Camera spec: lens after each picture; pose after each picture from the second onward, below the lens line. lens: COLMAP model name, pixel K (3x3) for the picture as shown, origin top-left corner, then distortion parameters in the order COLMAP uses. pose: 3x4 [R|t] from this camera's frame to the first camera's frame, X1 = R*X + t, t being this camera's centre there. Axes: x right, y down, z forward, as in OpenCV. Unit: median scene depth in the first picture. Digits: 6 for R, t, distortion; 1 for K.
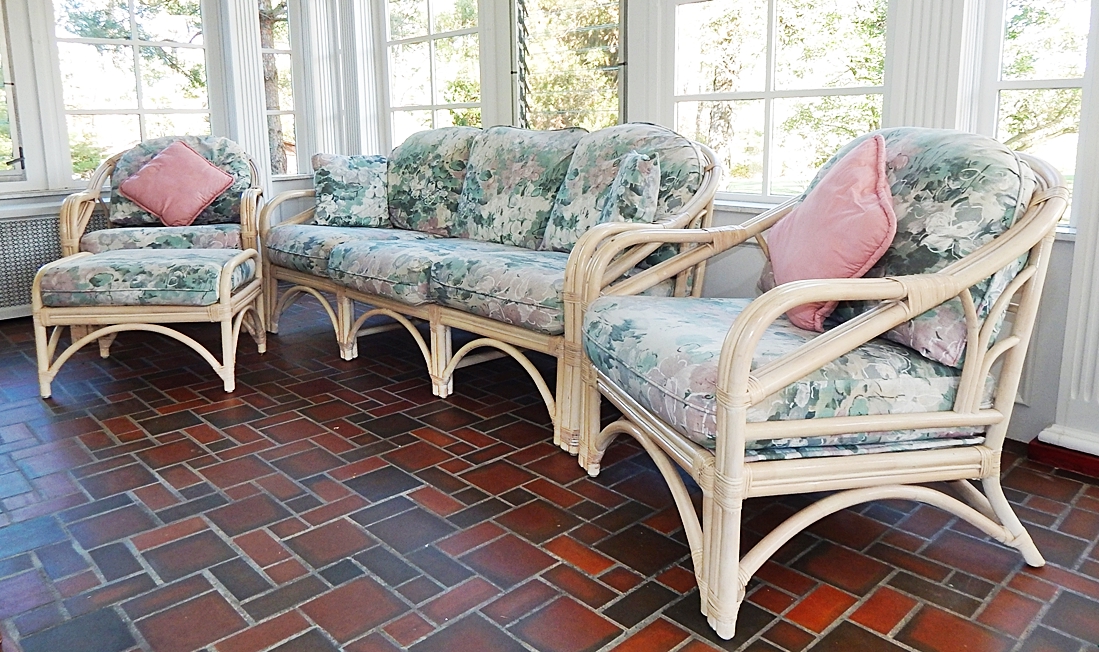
lens RADIAL K [[768.7, 0, 549.5], [0, 768.7, 326.0], [0, 0, 1]] dist [0.003036, 0.001442]
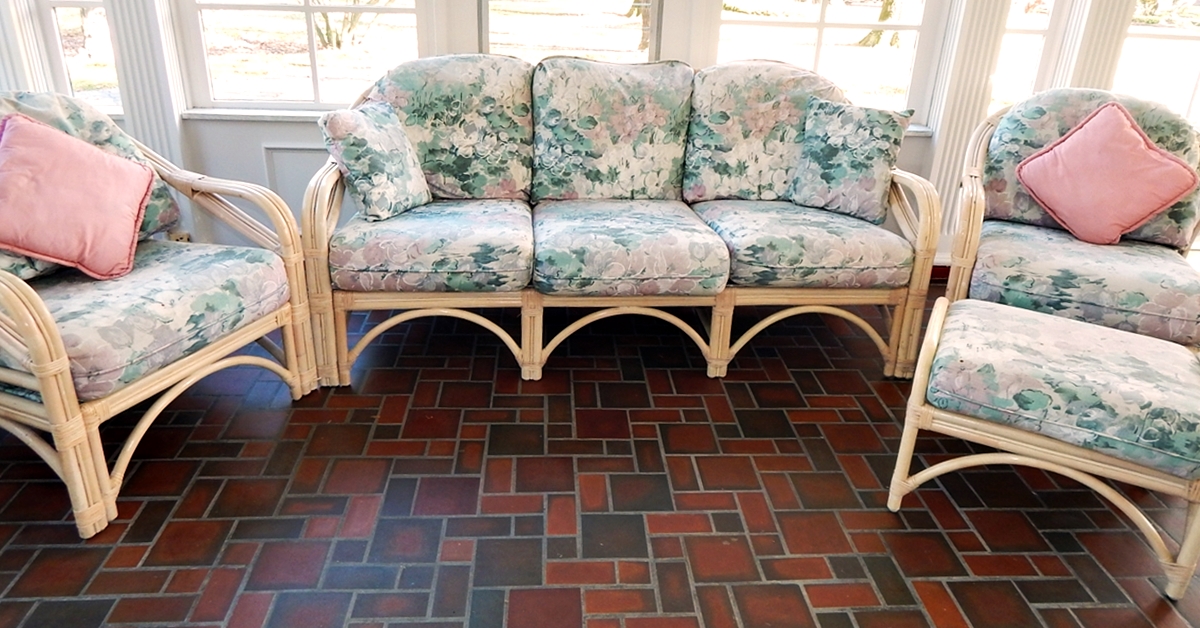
lens RADIAL K [[763.0, 0, 599.3], [0, 763.0, 337.1], [0, 0, 1]] dist [-0.024977, -0.000557]
pose [[0.637014, -0.331555, 0.695906, -0.785428], [0.154473, 0.939367, 0.306149, -0.240957], [-0.755216, -0.087523, 0.649606, 0.438026]]
